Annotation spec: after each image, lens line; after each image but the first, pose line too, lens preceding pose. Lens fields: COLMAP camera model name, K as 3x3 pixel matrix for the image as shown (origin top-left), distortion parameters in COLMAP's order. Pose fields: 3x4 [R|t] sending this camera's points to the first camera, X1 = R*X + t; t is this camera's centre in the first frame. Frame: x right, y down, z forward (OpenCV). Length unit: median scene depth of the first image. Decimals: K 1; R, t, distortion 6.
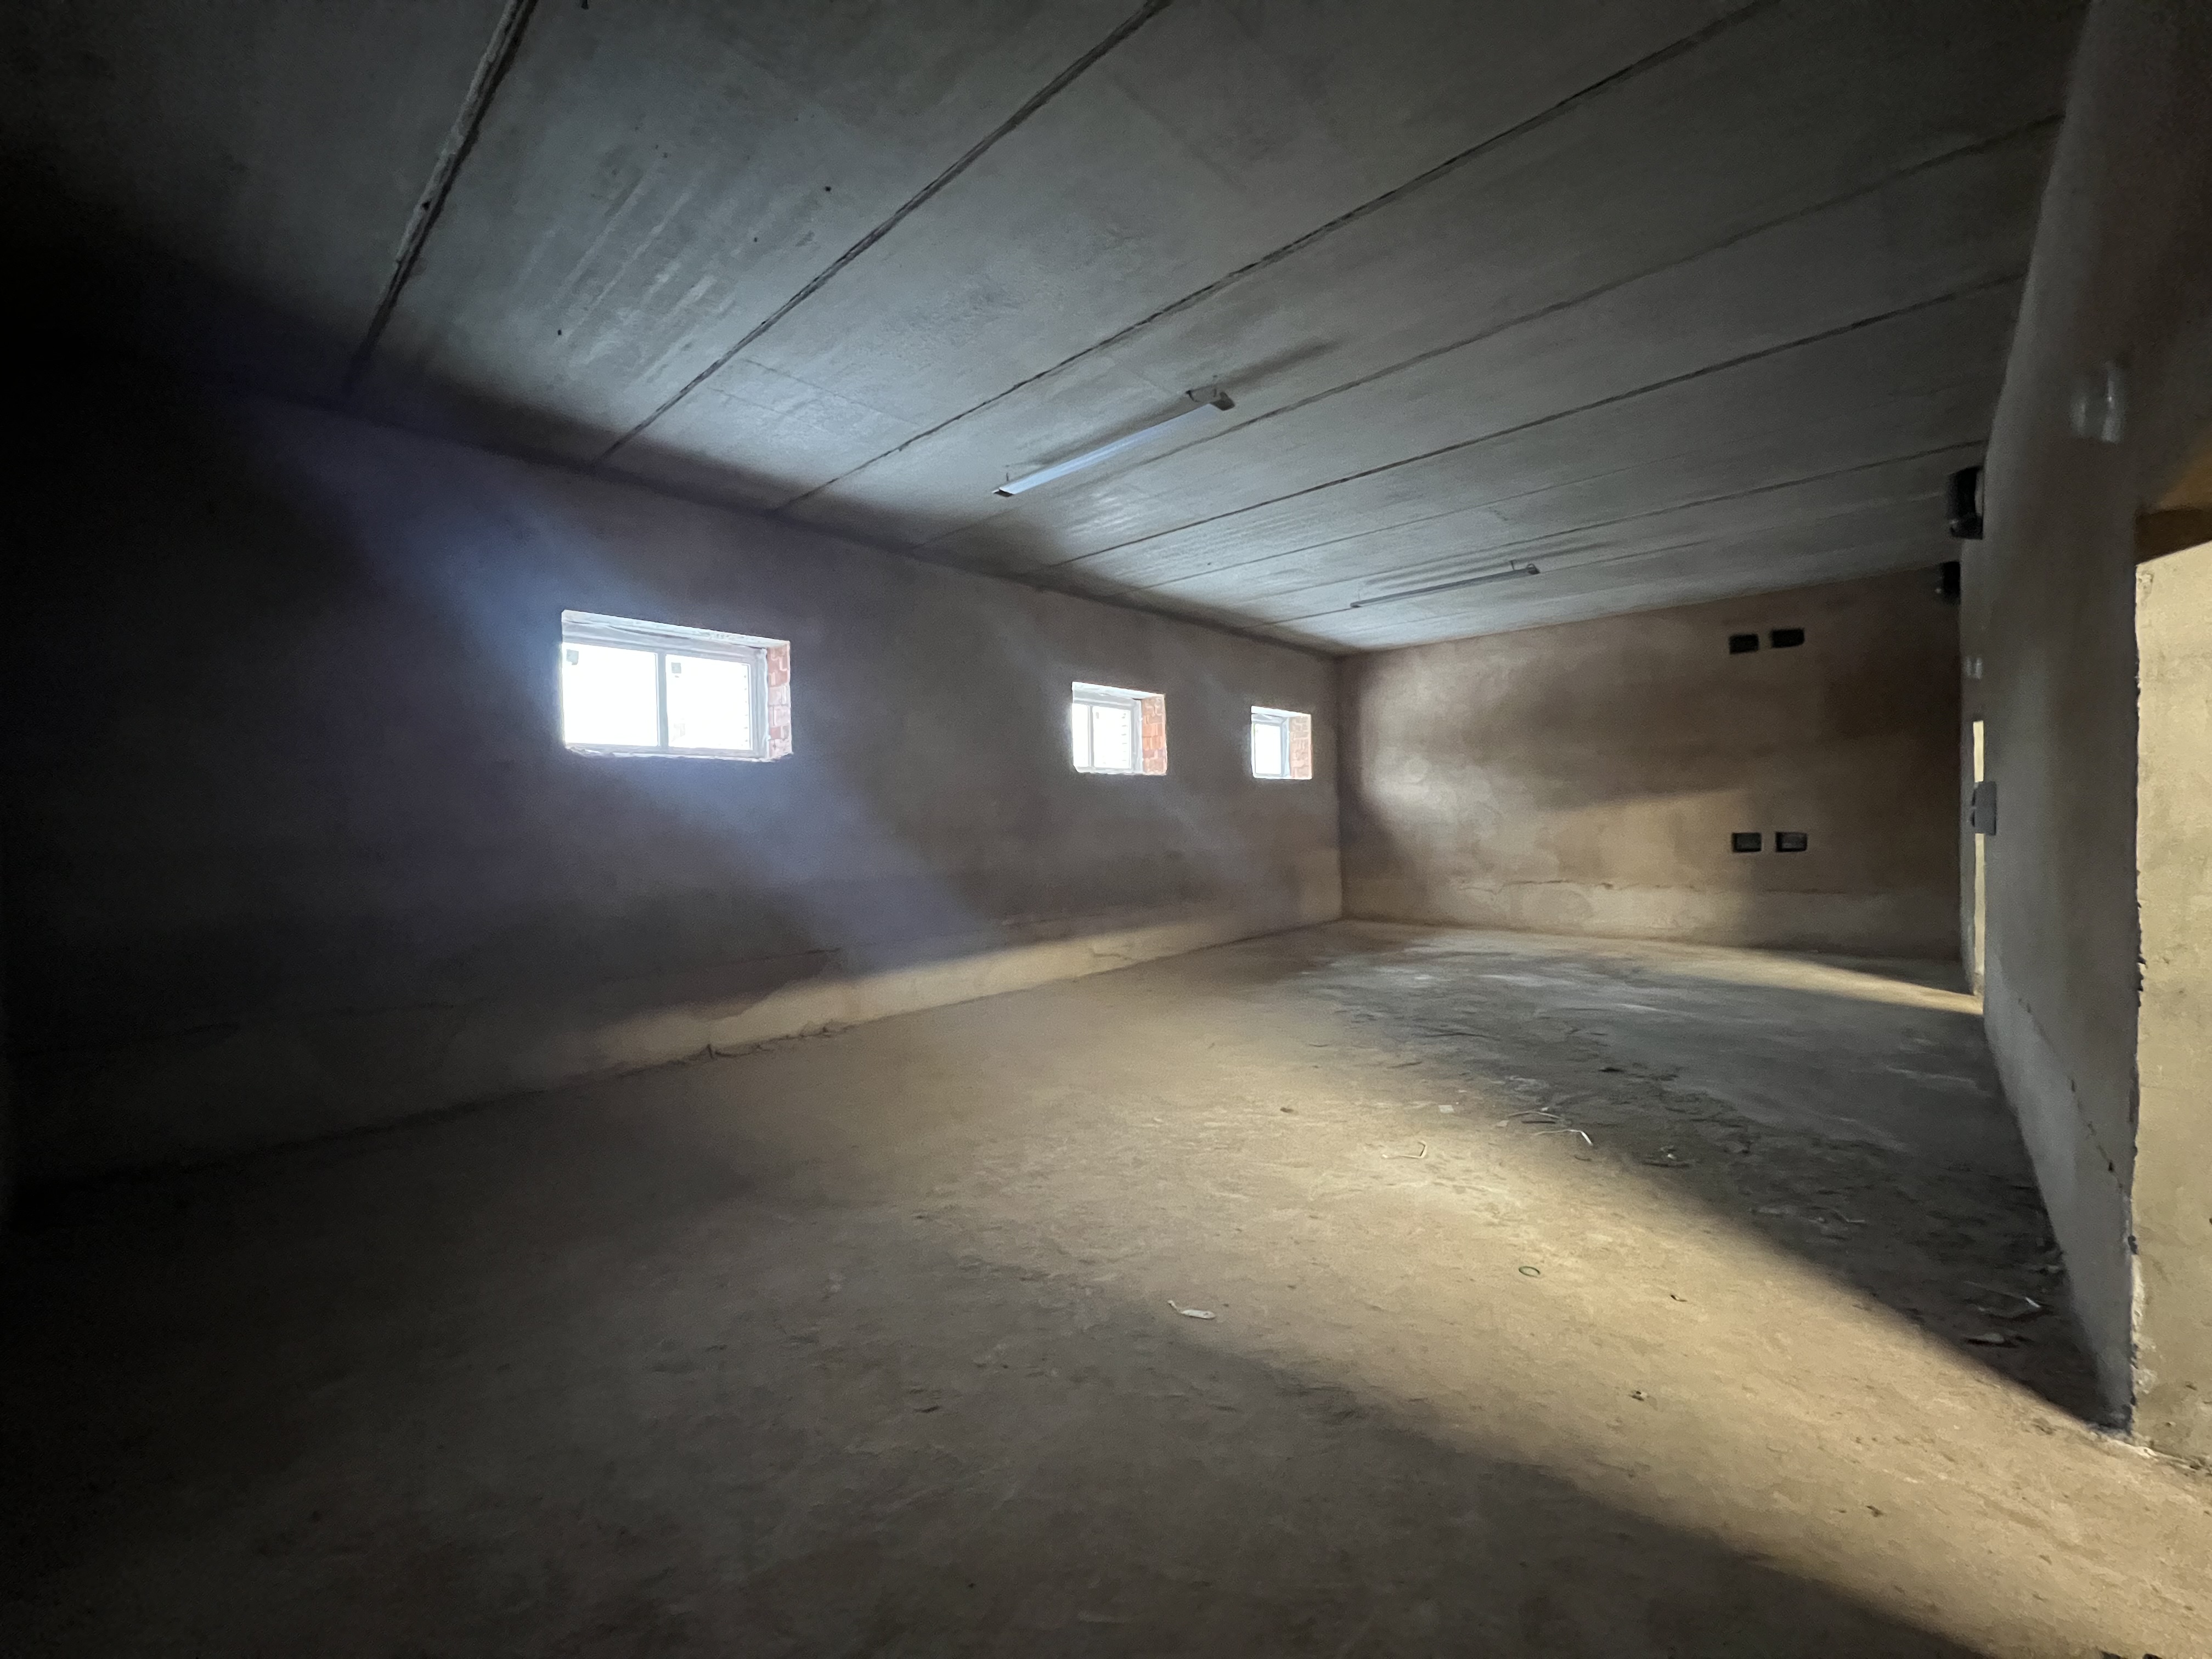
lens RADIAL K [[879.4, 0, 1102.1], [0, 879.4, 831.2], [0, 0, 1]] dist [0.001279, -0.000115]
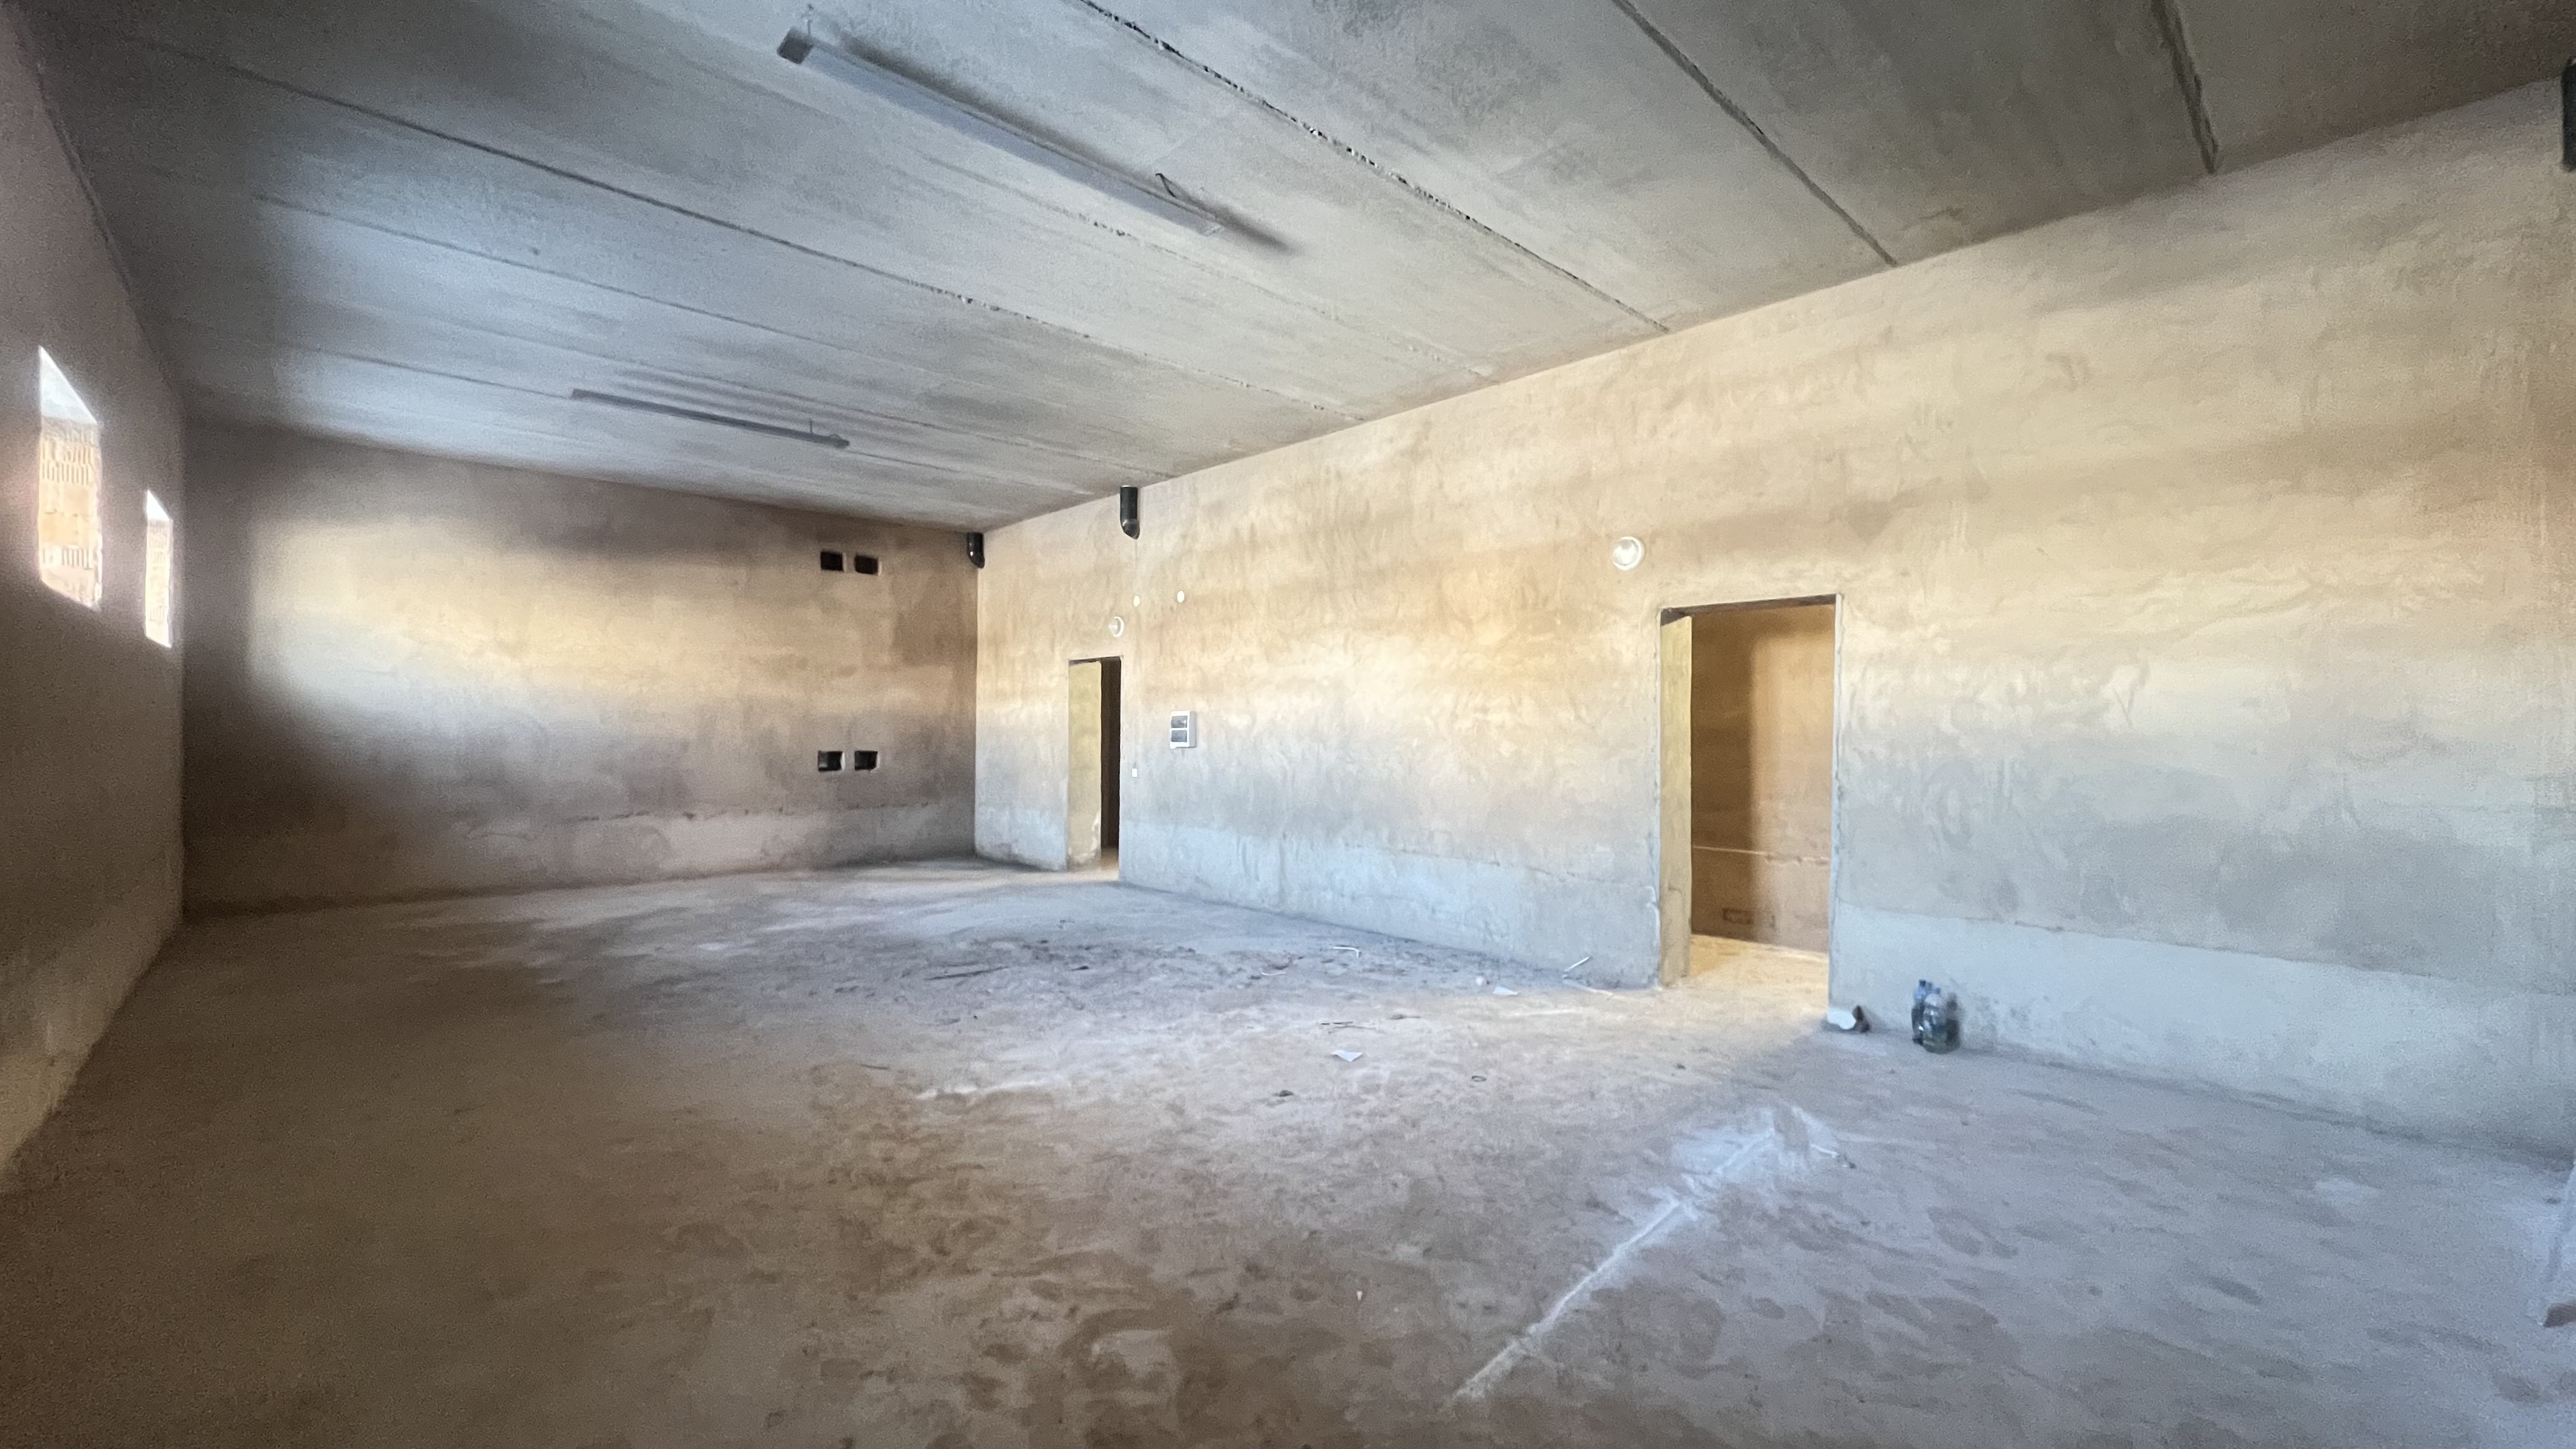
lens RADIAL K [[1029.1, 0, 1290.2], [0, 1029.1, 727.6], [0, 0, 1]] dist [-0.002910, 0.000416]
pose [[0.072300, 0.026894, 0.997020, -0.470179], [0.007984, 0.999589, -0.027542, 0.013430], [-0.997351, 0.009951, 0.072056, 0.482365]]
